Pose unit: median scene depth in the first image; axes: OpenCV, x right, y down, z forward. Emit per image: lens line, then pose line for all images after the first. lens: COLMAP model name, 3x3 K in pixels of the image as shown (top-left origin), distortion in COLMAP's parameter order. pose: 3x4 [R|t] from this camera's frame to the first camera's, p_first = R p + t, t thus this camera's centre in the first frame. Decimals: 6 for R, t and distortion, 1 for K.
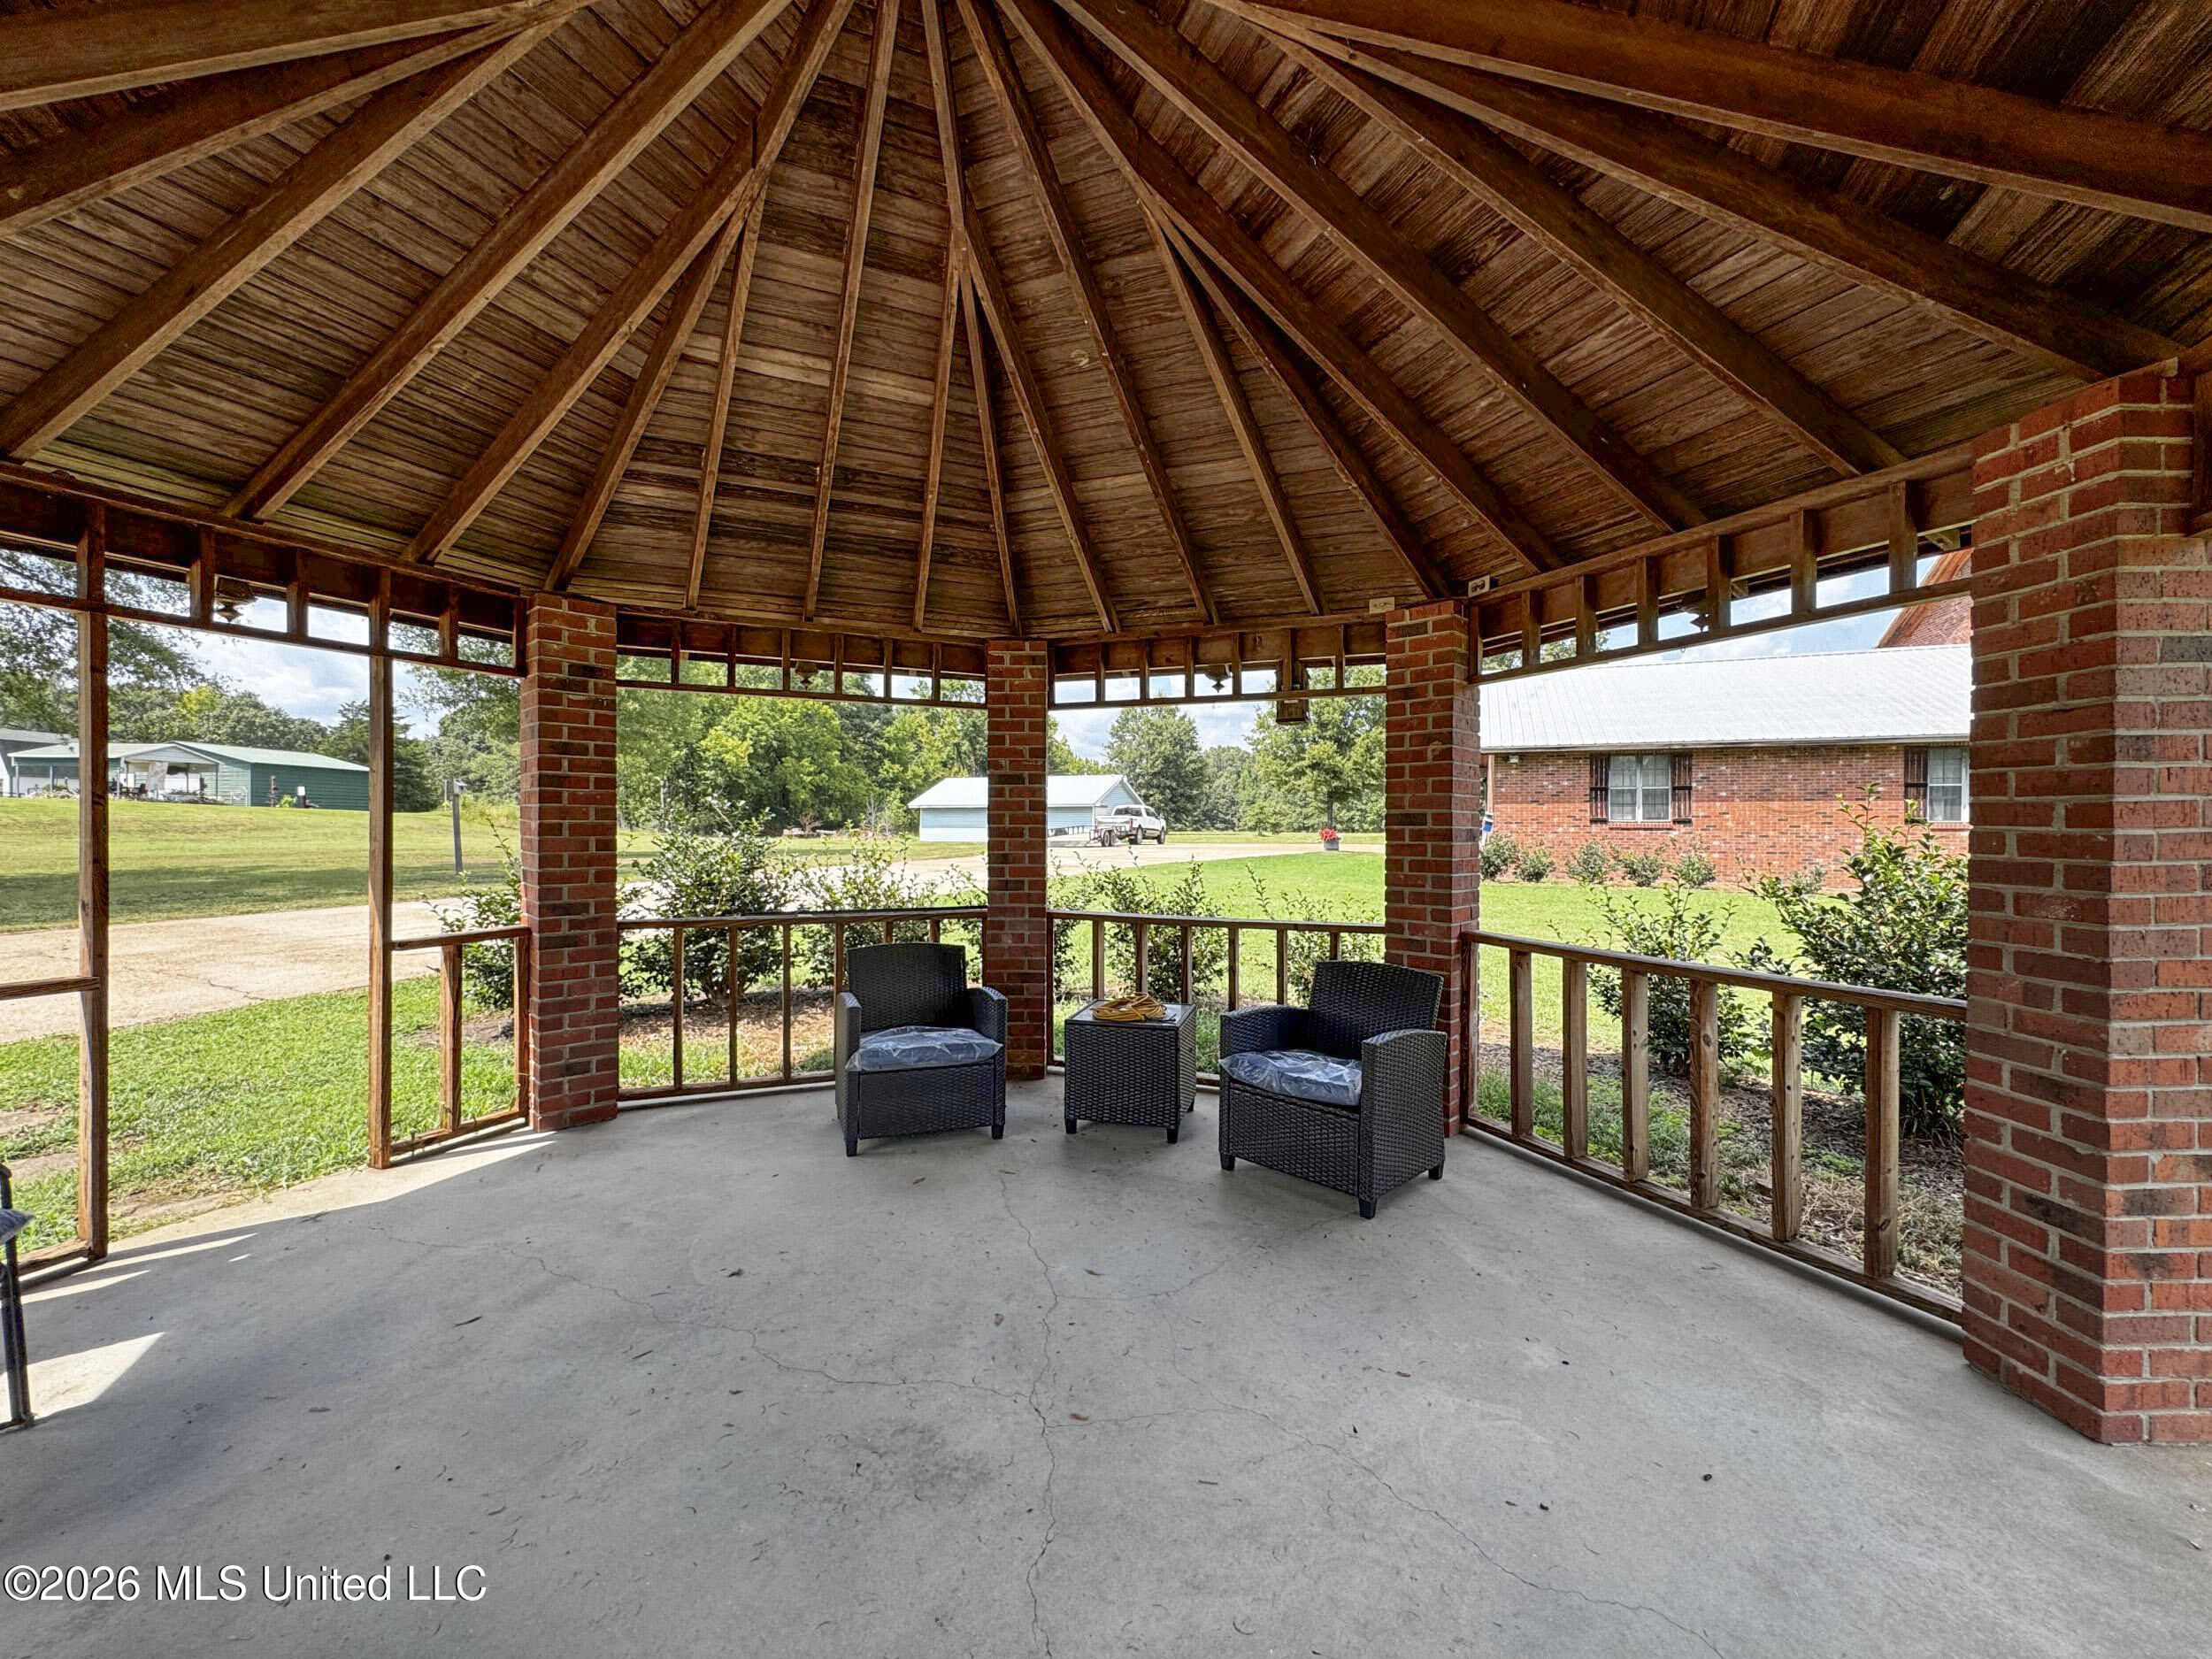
lens RADIAL K [[886.3, 0, 1106.0], [0, 886.3, 829.5], [0, 0, 1]] dist [-0.002202, 0.000283]
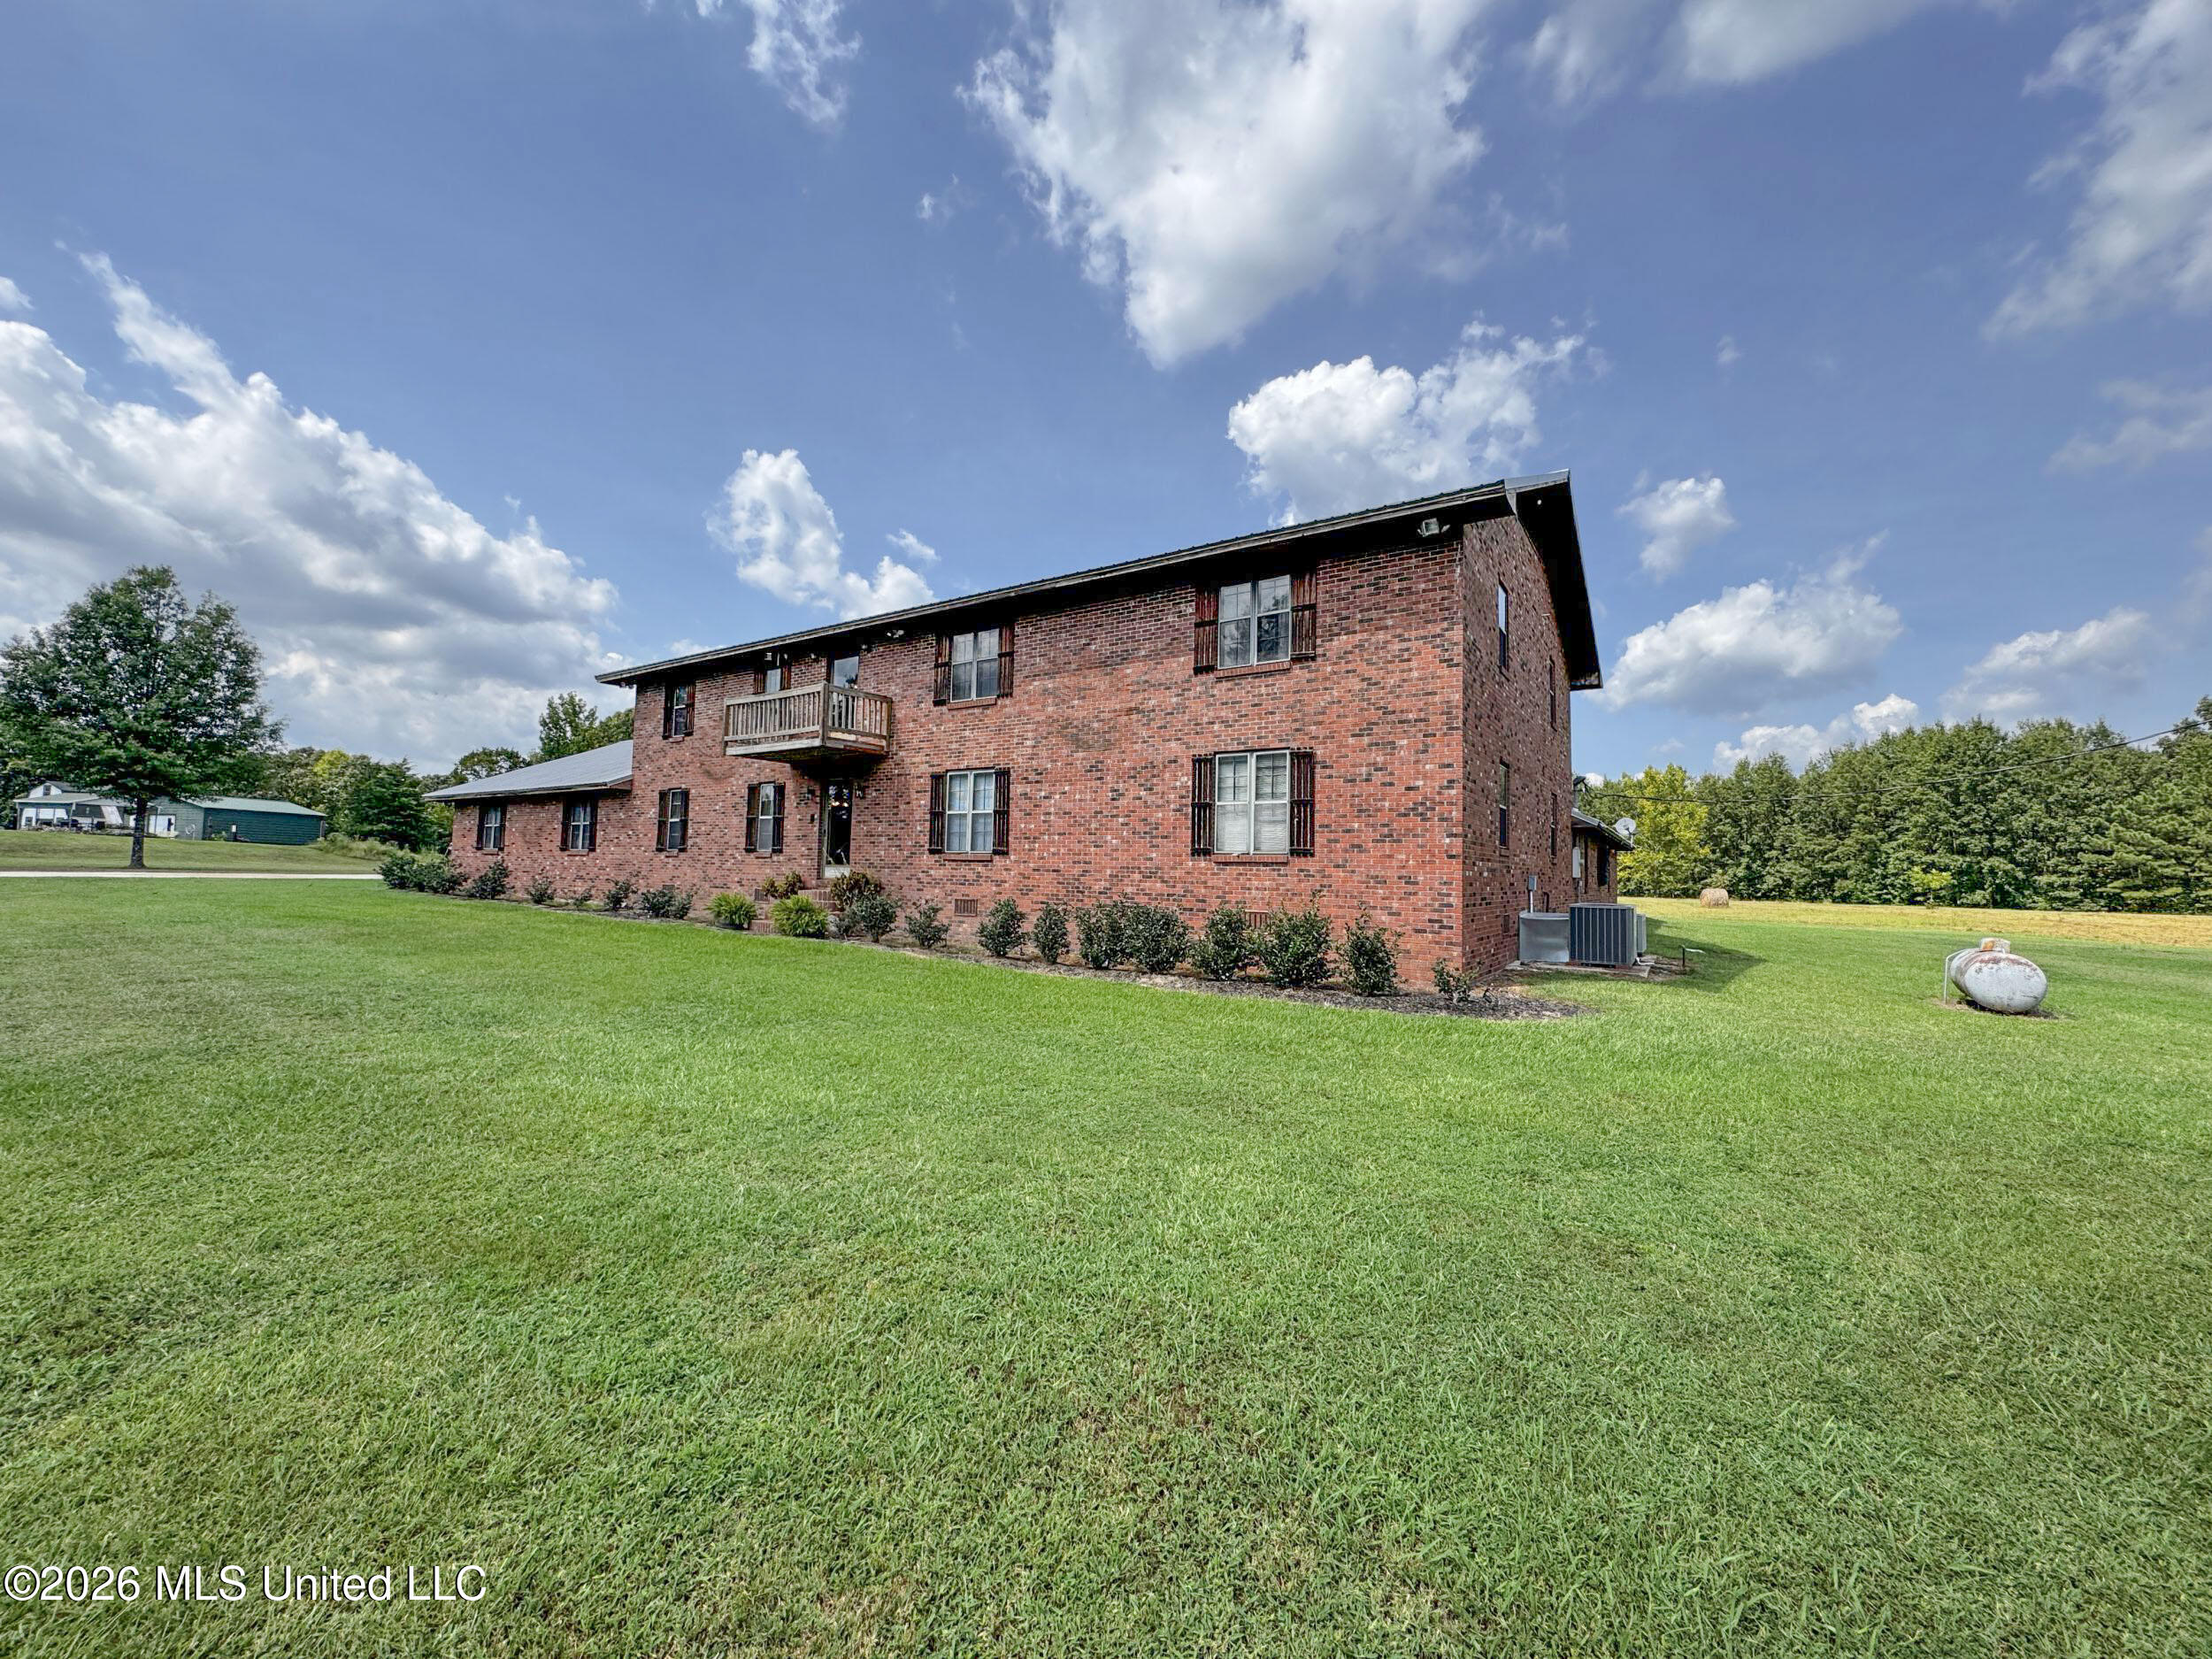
lens RADIAL K [[886.3, 0, 1106.0], [0, 886.3, 829.5], [0, 0, 1]] dist [-0.002196, -0.000560]
pose [[0.978513, 0.010404, -0.205923, 1.843804], [-0.022743, 0.998078, -0.057644, 0.018571], [0.204927, 0.061089, 0.976869, -0.183645]]
